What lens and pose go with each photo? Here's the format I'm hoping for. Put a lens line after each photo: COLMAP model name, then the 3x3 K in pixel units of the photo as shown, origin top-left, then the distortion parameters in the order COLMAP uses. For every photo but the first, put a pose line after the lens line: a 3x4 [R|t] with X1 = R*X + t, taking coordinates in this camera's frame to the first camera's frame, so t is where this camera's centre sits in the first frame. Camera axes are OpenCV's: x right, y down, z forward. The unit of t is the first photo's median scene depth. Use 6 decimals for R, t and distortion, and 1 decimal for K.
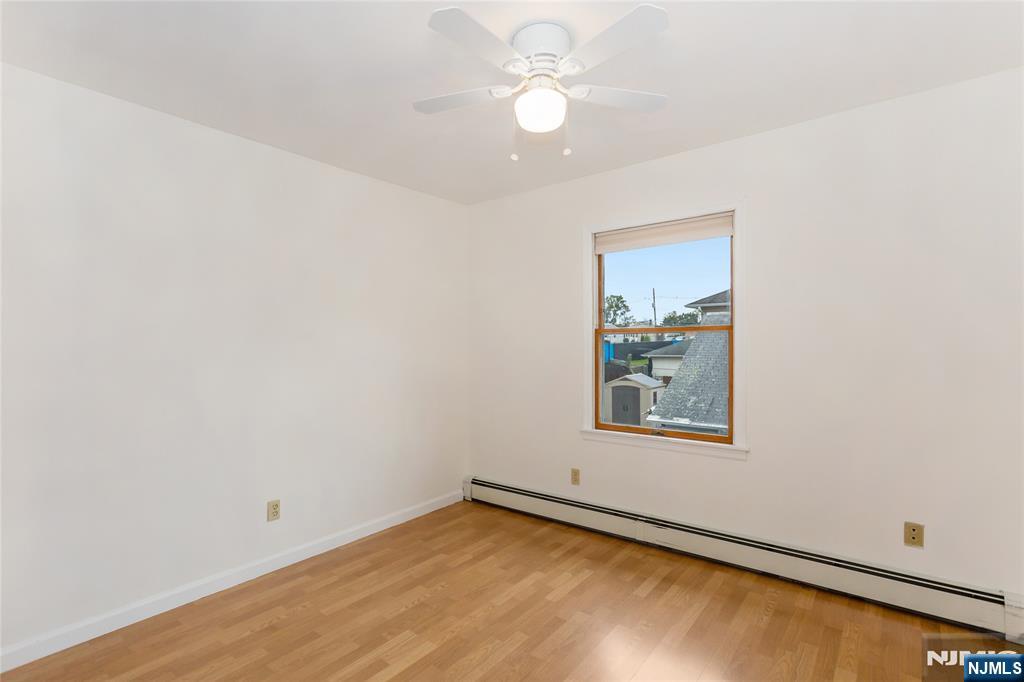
lens RADIAL K [[483.5, 0, 514.1], [0, 483.5, 343.5], [0, 0, 1]] dist [0.002022, 0.001002]
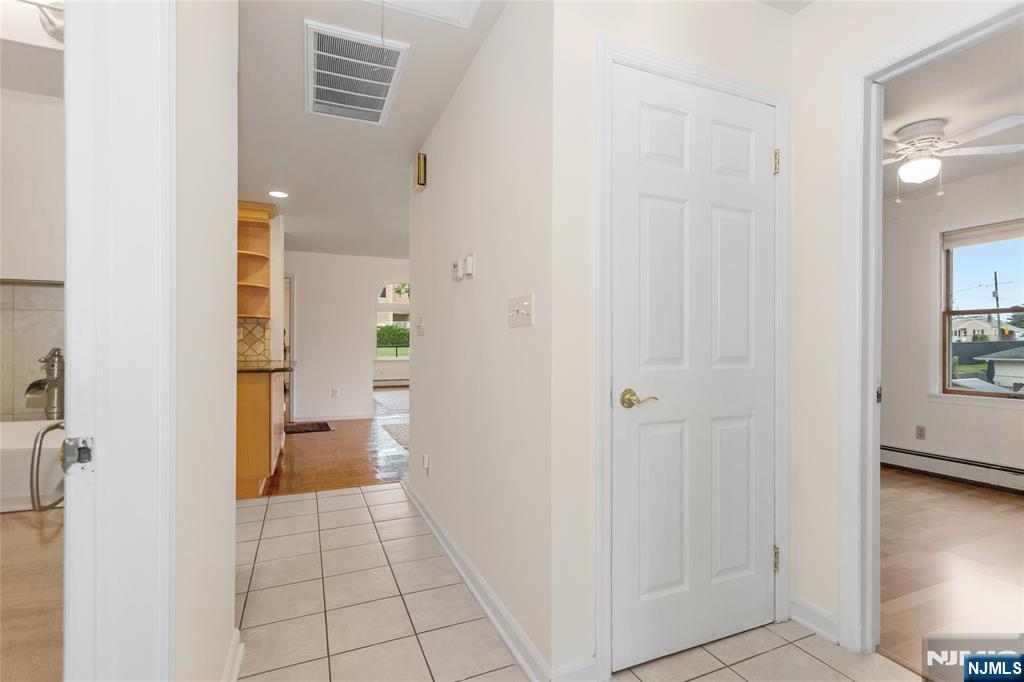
lens RADIAL K [[483.5, 0, 514.1], [0, 483.5, 343.5], [0, 0, 1]] dist [0.002022, 0.001002]
pose [[0.877620, 0.002479, -0.479351, -0.182783], [-0.003650, 0.999992, -0.001510, 0.053470], [0.479344, 0.003075, 0.877622, -0.550921]]
